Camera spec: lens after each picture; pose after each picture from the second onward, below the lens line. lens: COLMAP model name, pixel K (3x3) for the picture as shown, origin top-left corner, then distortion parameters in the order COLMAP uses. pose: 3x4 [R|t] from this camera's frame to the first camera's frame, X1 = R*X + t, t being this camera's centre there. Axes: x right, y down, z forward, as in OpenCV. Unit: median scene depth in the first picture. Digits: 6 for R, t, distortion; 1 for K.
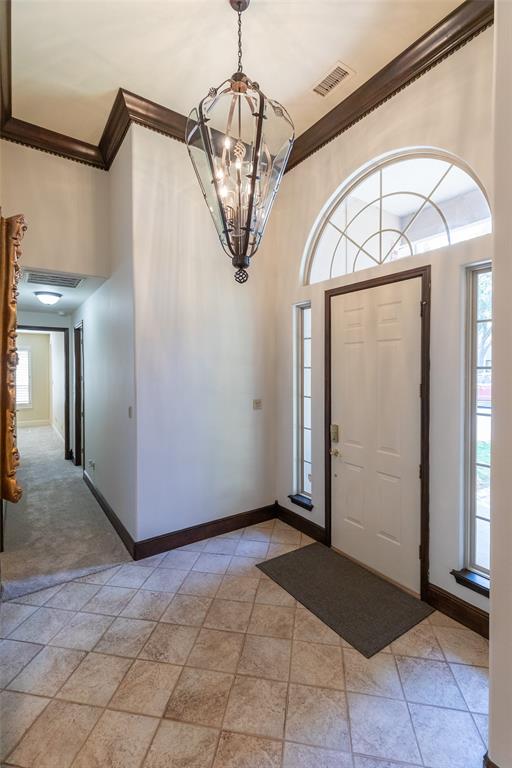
lens RADIAL K [[349.5, 0, 254.9], [0, 349.5, 370.9], [0, 0, 1]] dist [0.002642, -0.000073]
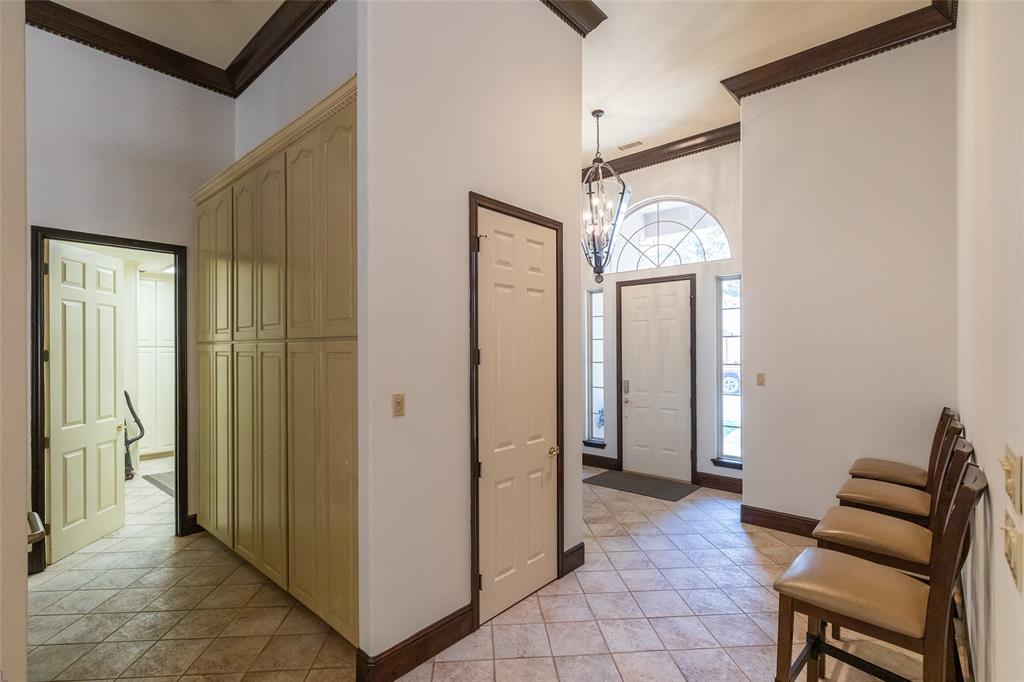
lens RADIAL K [[477.1, 0, 511.2], [0, 477.1, 345.1], [0, 0, 1]] dist [-0.000580, 0.000110]
pose [[0.971180, -0.000366, 0.238347, -0.755232], [0.005478, 0.999769, -0.020784, 0.062244], [-0.238284, 0.021491, 0.970958, -0.824577]]
